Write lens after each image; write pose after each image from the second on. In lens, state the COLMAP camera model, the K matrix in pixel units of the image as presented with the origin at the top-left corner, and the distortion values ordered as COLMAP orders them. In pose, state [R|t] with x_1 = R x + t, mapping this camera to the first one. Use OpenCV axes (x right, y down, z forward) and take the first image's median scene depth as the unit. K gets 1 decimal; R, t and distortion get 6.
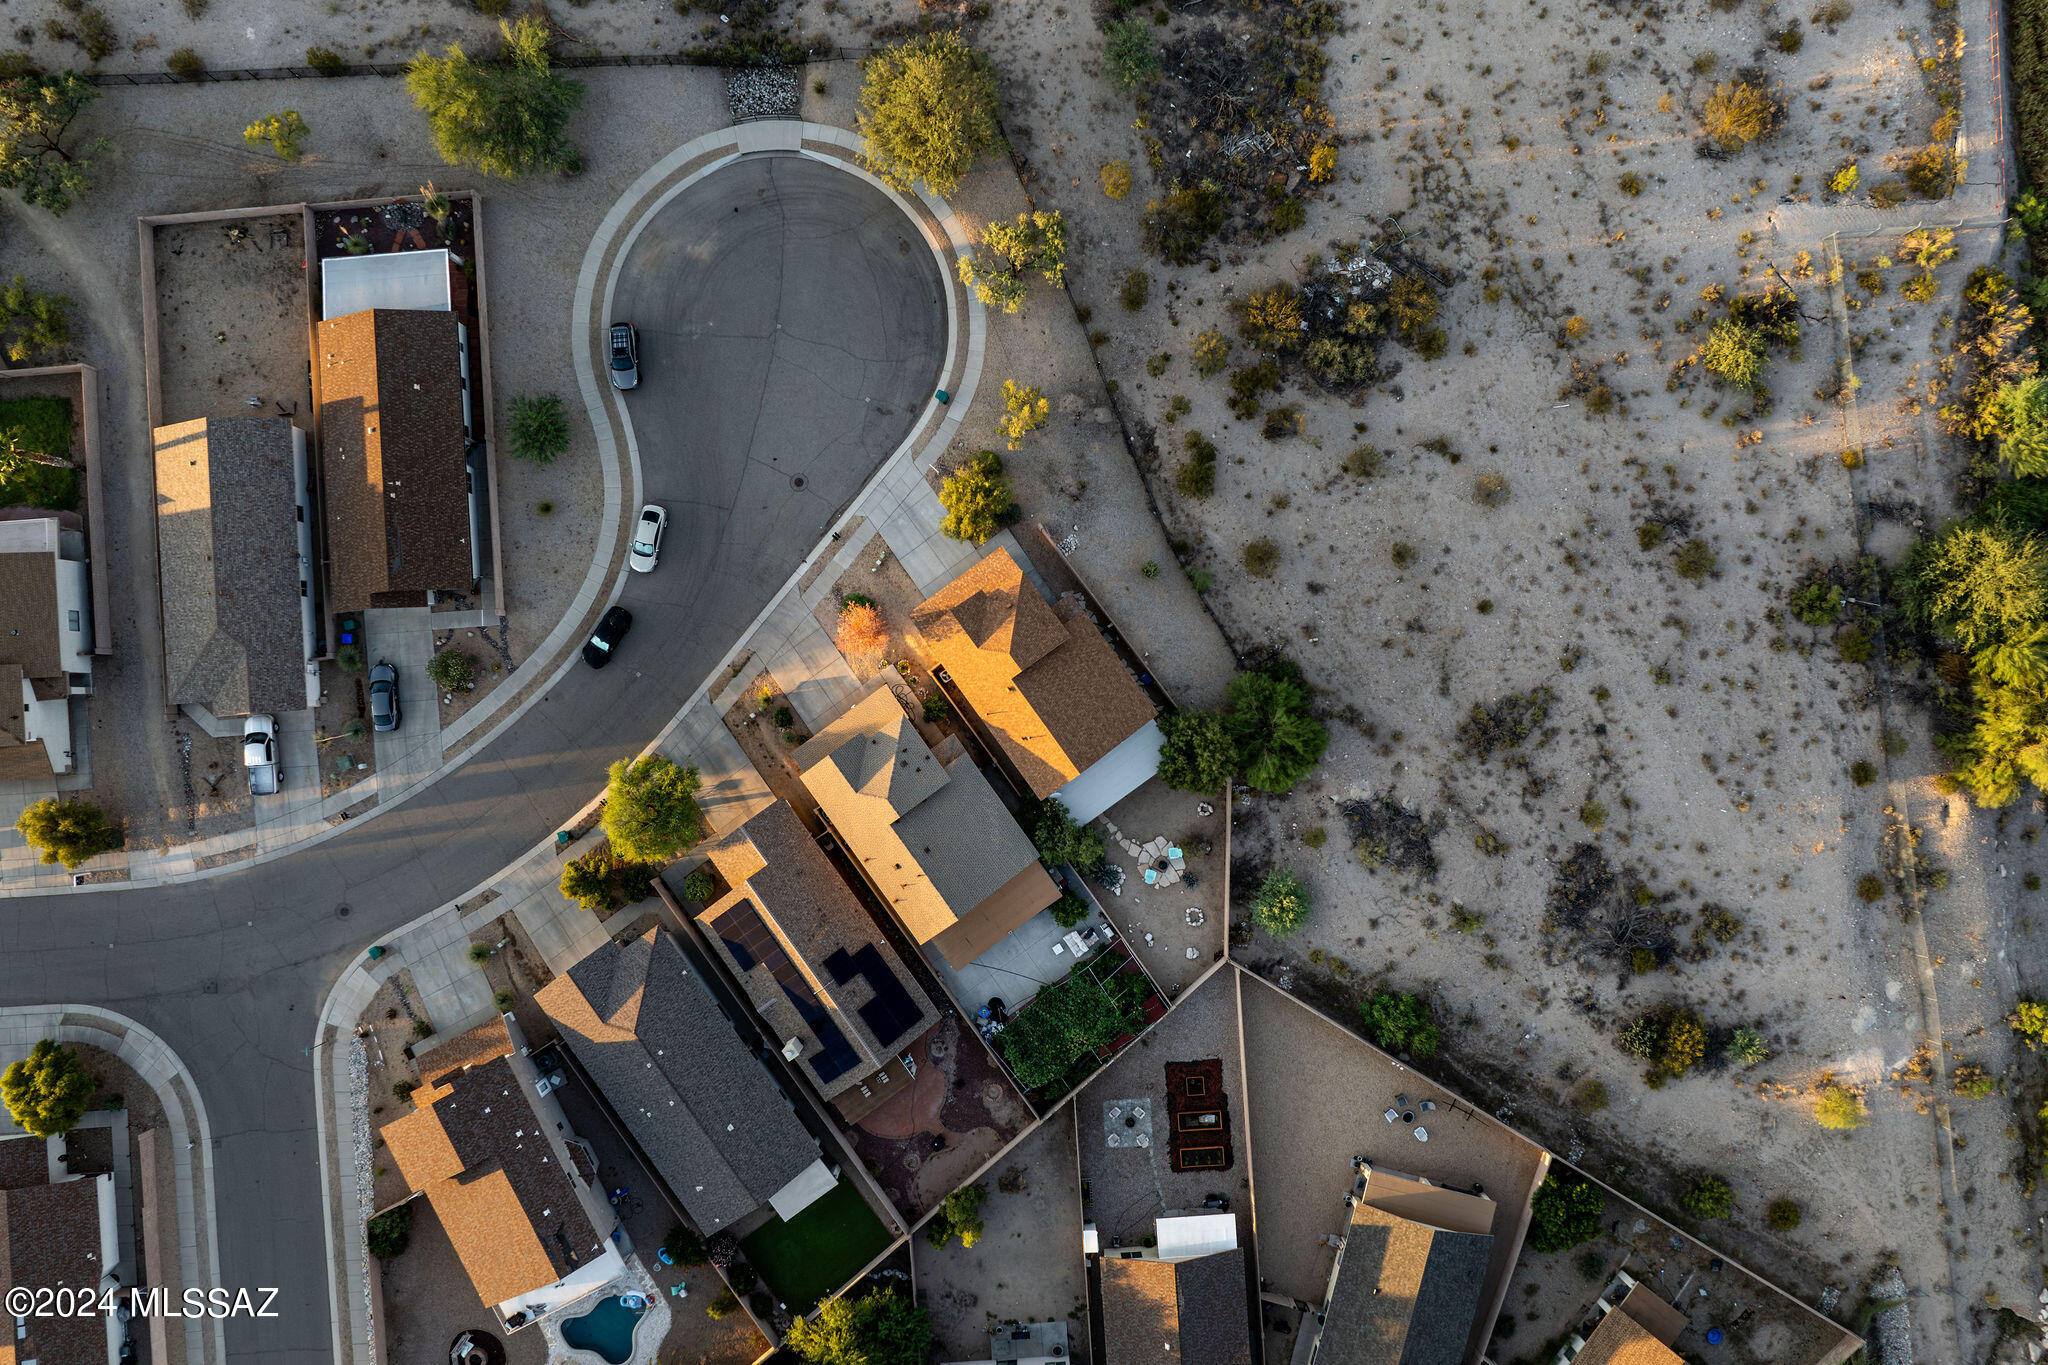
lens RADIAL K [[1445.9, 0, 1017.9], [0, 1445.9, 677.9], [0, 0, 1]] dist [-0.035496, -0.005698]
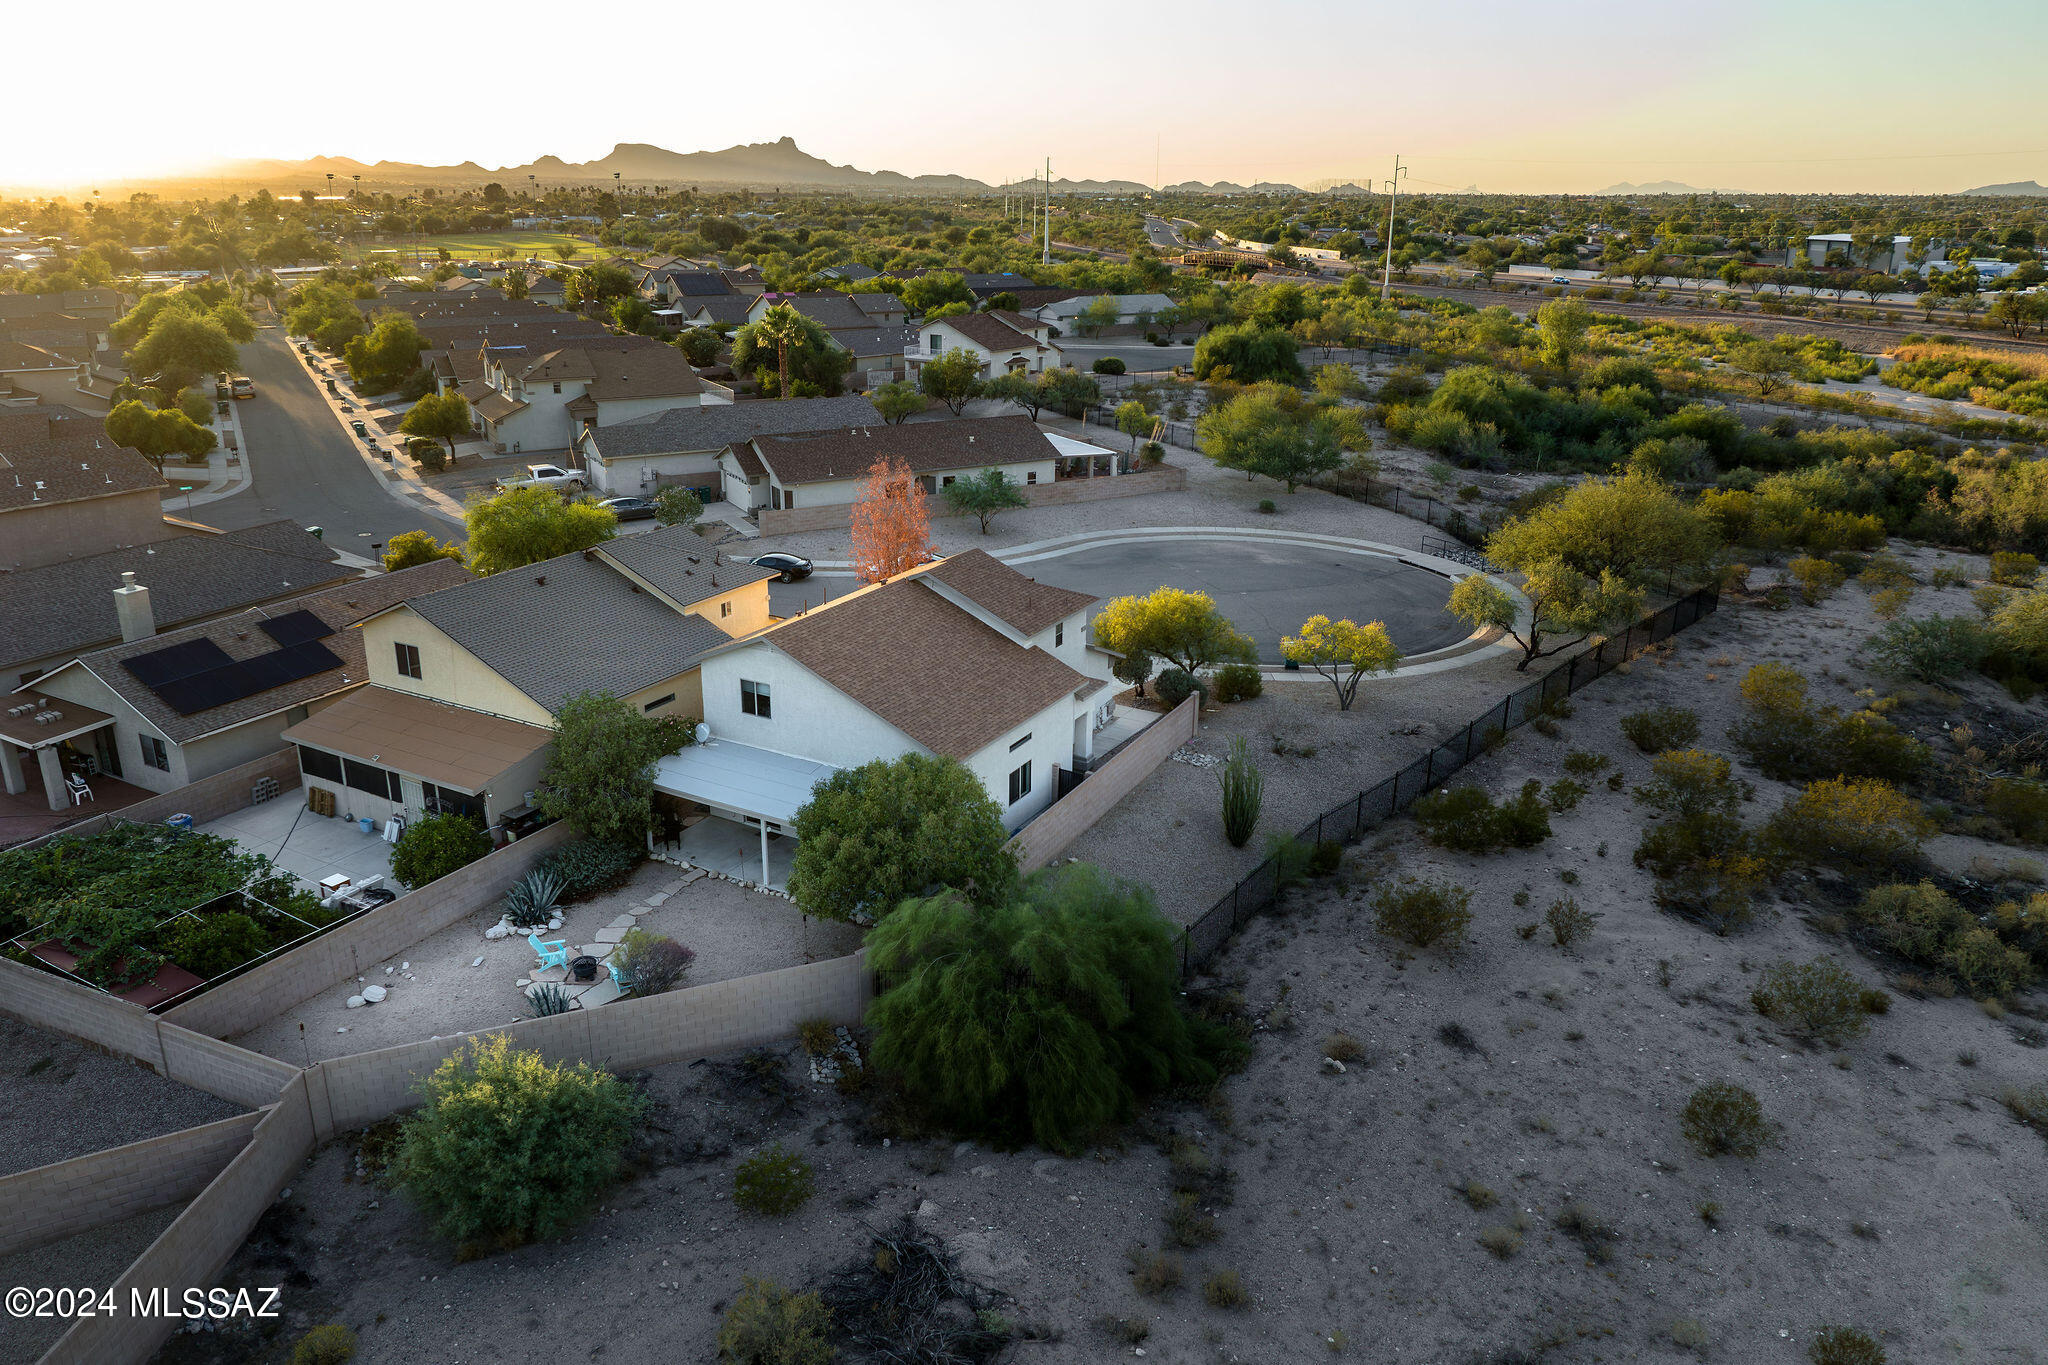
lens RADIAL K [[1445.9, 0, 1017.9], [0, 1445.9, 677.9], [0, 0, 1]] dist [-0.035496, -0.005698]
pose [[0.423305, 0.305041, -0.853090, 0.436508], [-0.905975, 0.147302, -0.396876, 0.163555], [0.004598, 0.940878, 0.338713, 0.800070]]
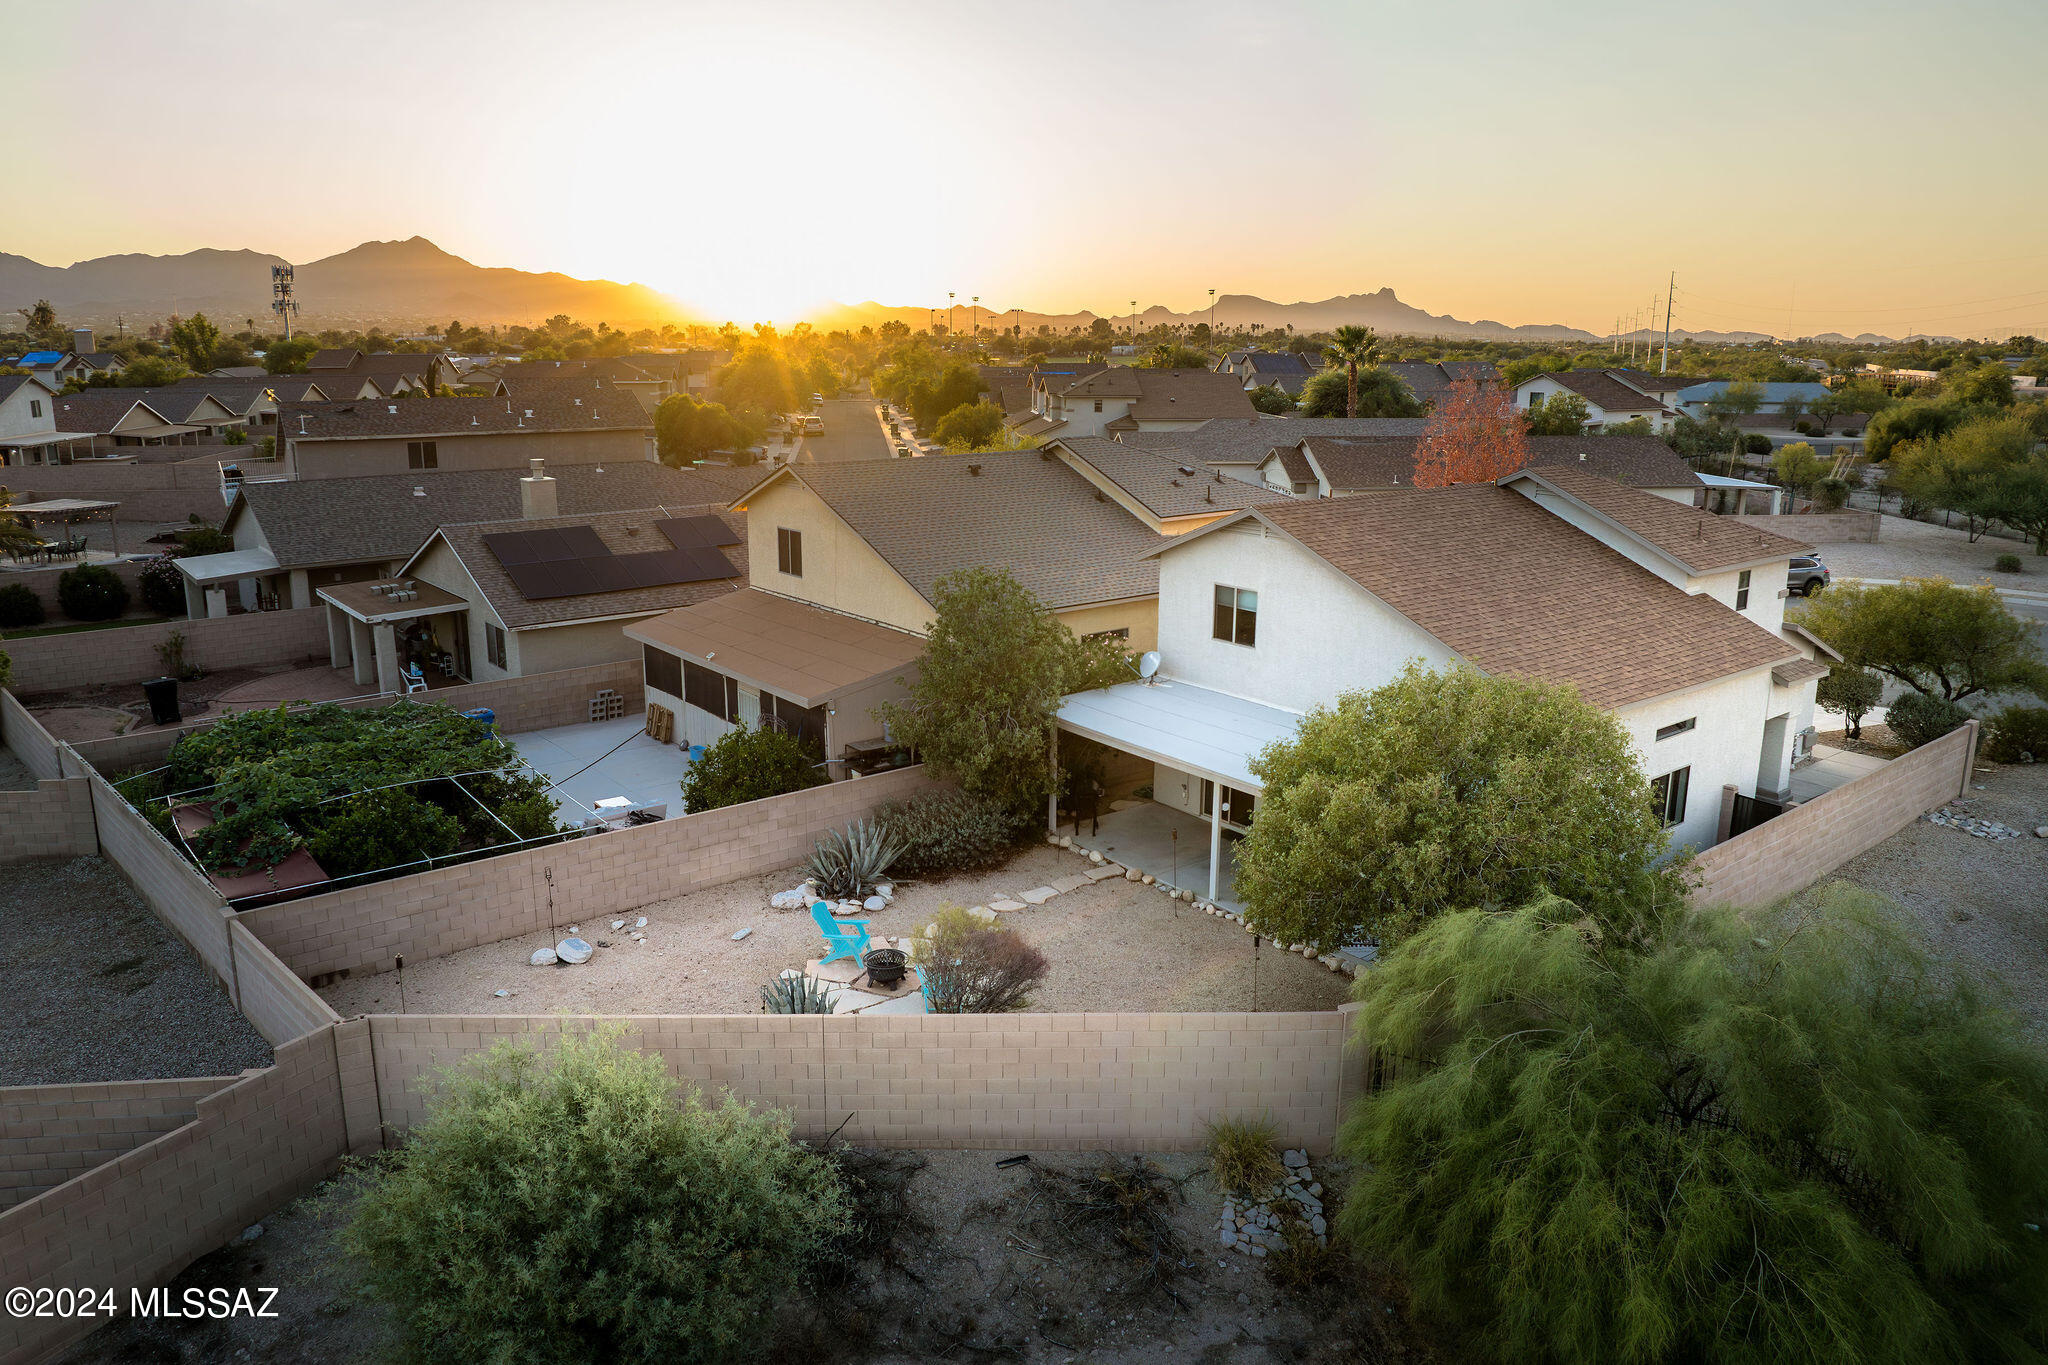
lens RADIAL K [[1445.9, 0, 1017.9], [0, 1445.9, 677.9], [0, 0, 1]] dist [-0.035496, -0.005698]
pose [[0.044916, 0.242057, -0.969222, 0.304174], [-0.998895, 0.024311, -0.040219, 0.116521], [0.013828, 0.969957, 0.242882, 0.896678]]
